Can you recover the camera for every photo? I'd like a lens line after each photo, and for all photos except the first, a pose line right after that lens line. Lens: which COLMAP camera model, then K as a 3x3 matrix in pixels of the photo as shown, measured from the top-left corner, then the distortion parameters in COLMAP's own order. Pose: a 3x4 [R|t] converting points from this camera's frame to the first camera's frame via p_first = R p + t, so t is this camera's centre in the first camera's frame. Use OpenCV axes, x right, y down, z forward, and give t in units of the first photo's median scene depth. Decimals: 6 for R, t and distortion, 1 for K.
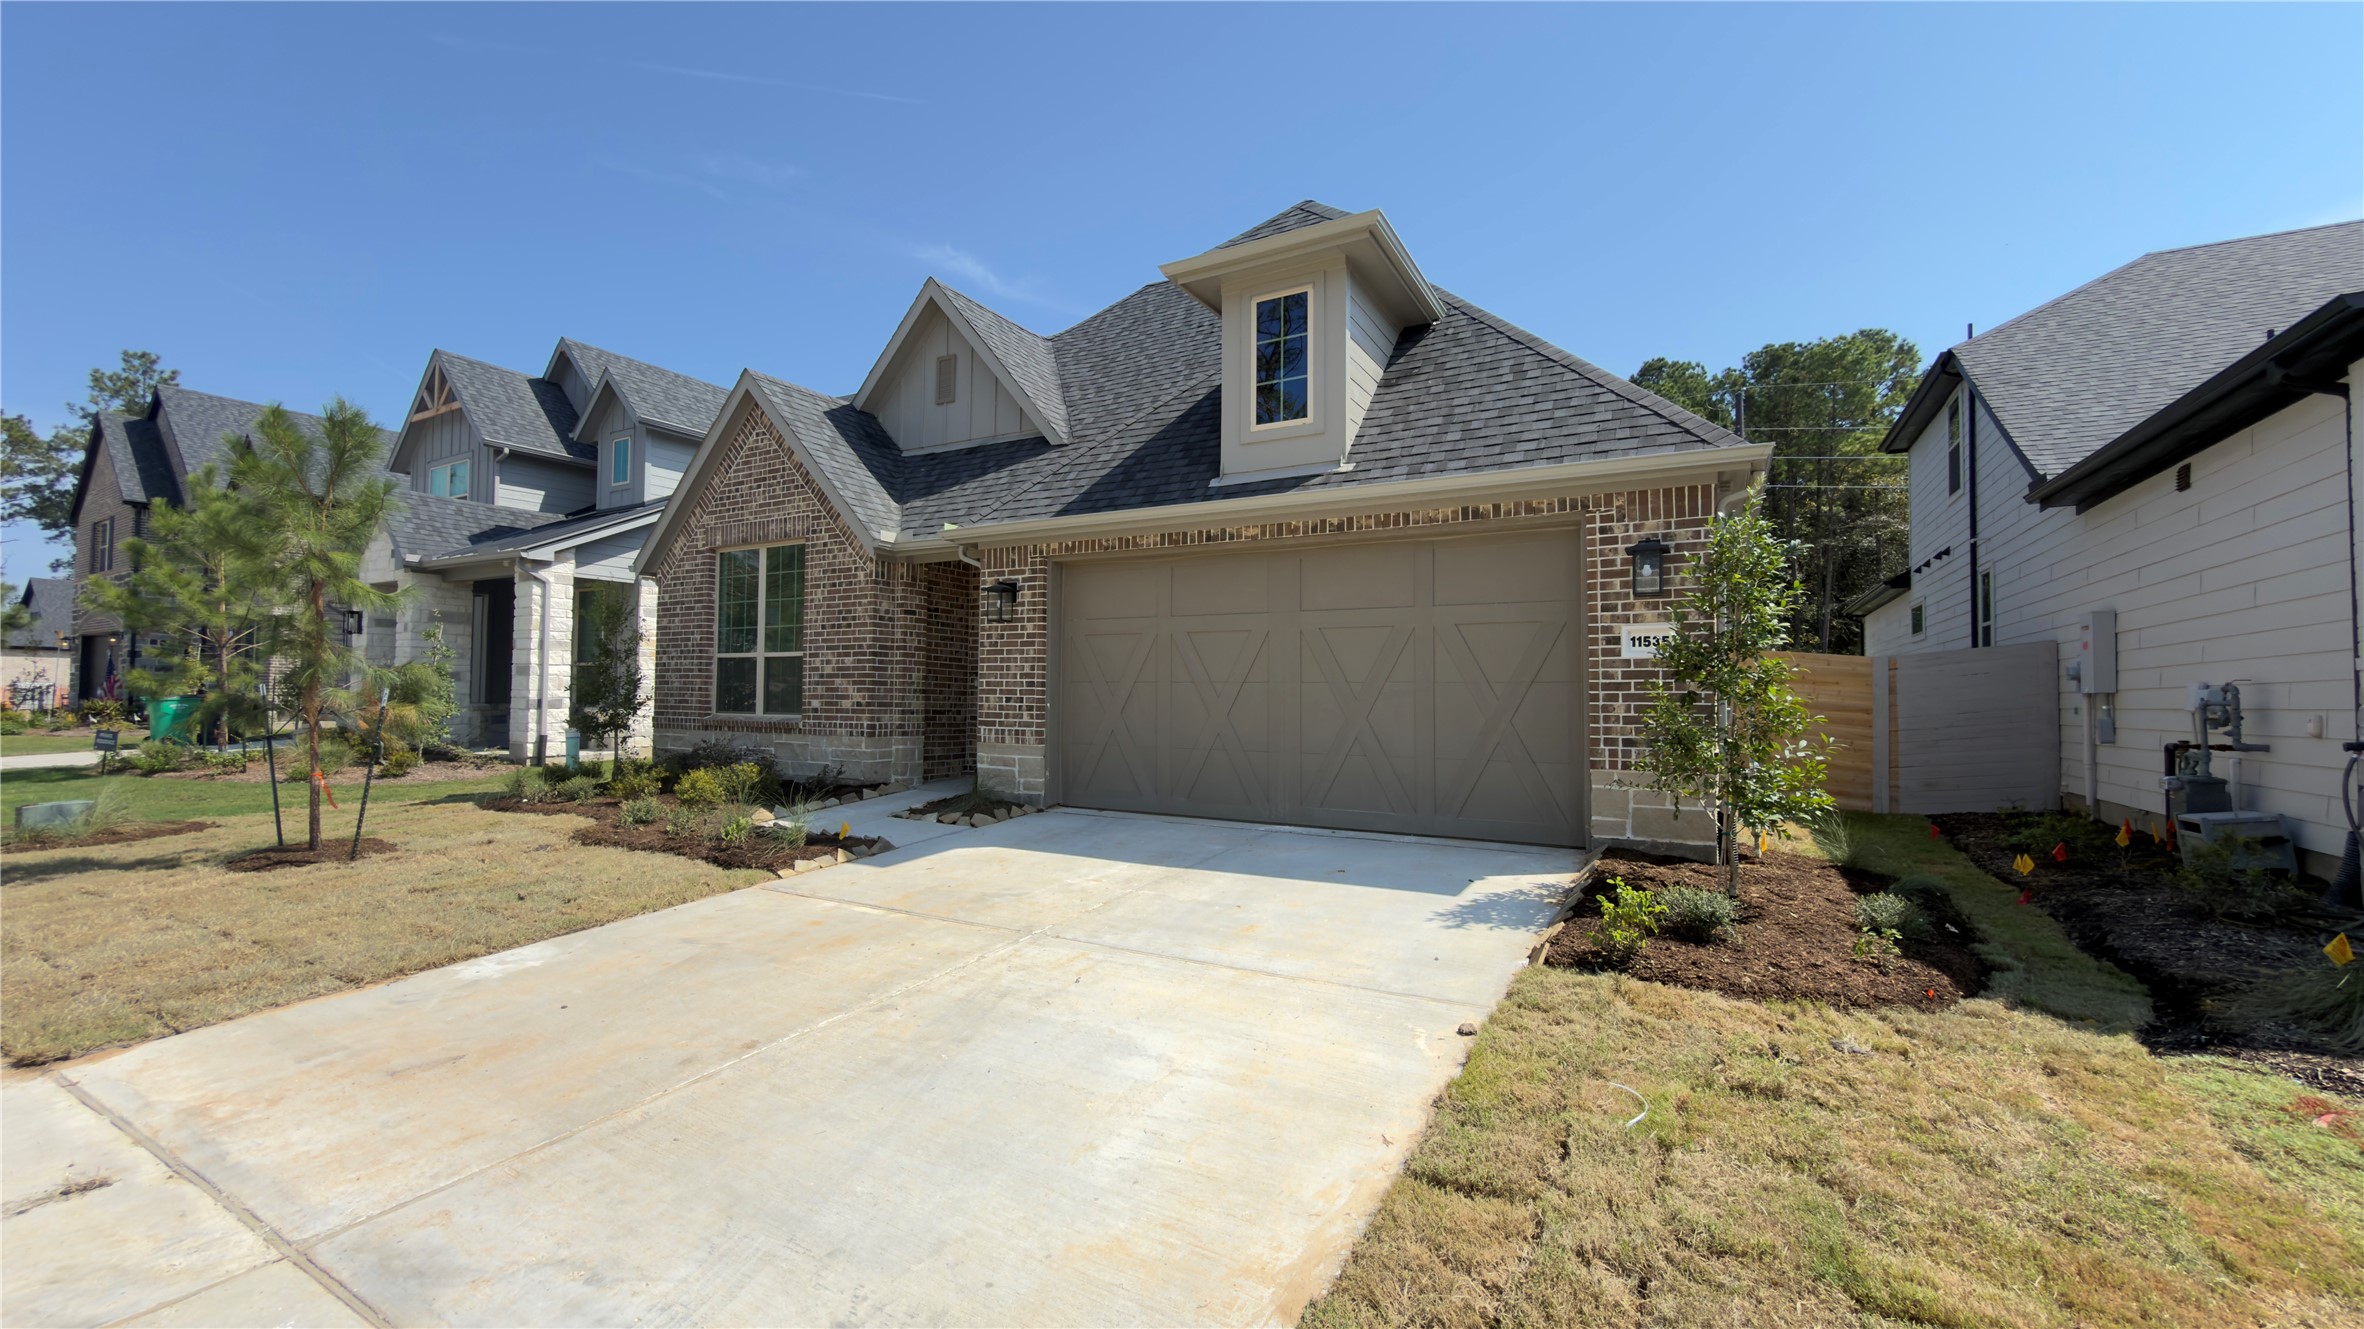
lens RADIAL K [[941.9, 0, 1178.7], [0, 941.9, 673.2], [0, 0, 1]] dist [0.010419, -0.000049]
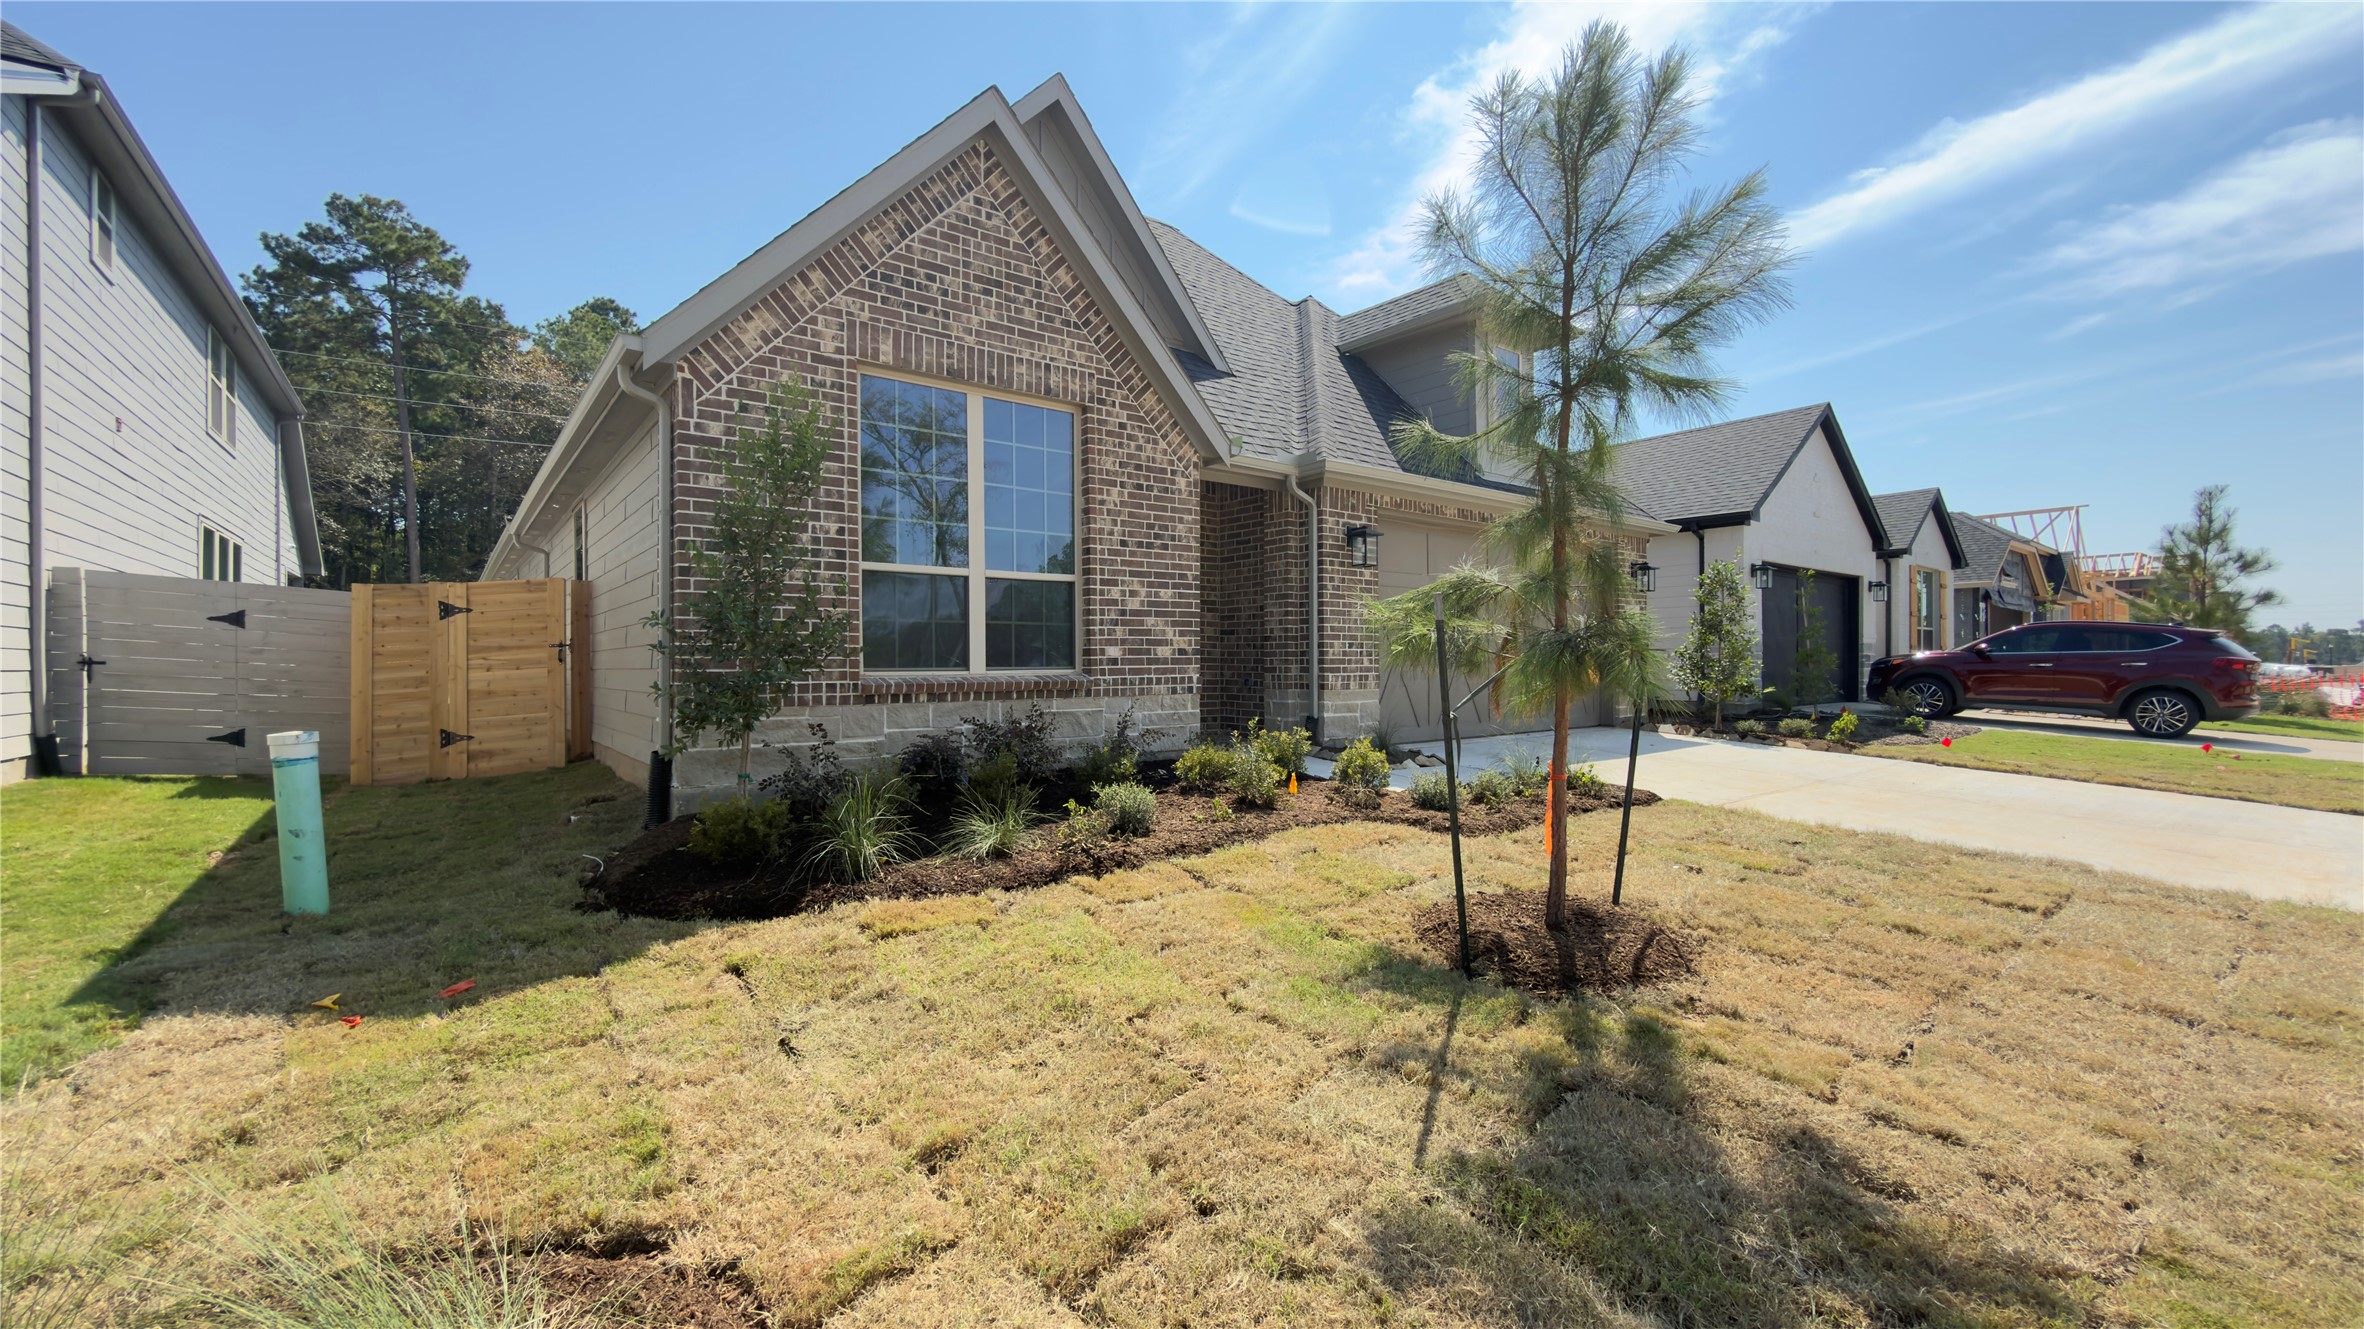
lens RADIAL K [[941.9, 0, 1180.1], [0, 941.9, 655.6], [0, 0, 1]] dist [0.010419, -0.000049]
pose [[0.376957, -0.016802, 0.926079, -1.026448], [-0.030203, 0.999081, 0.030420, 0.012251], [-0.925738, -0.039437, 0.376103, 0.697112]]
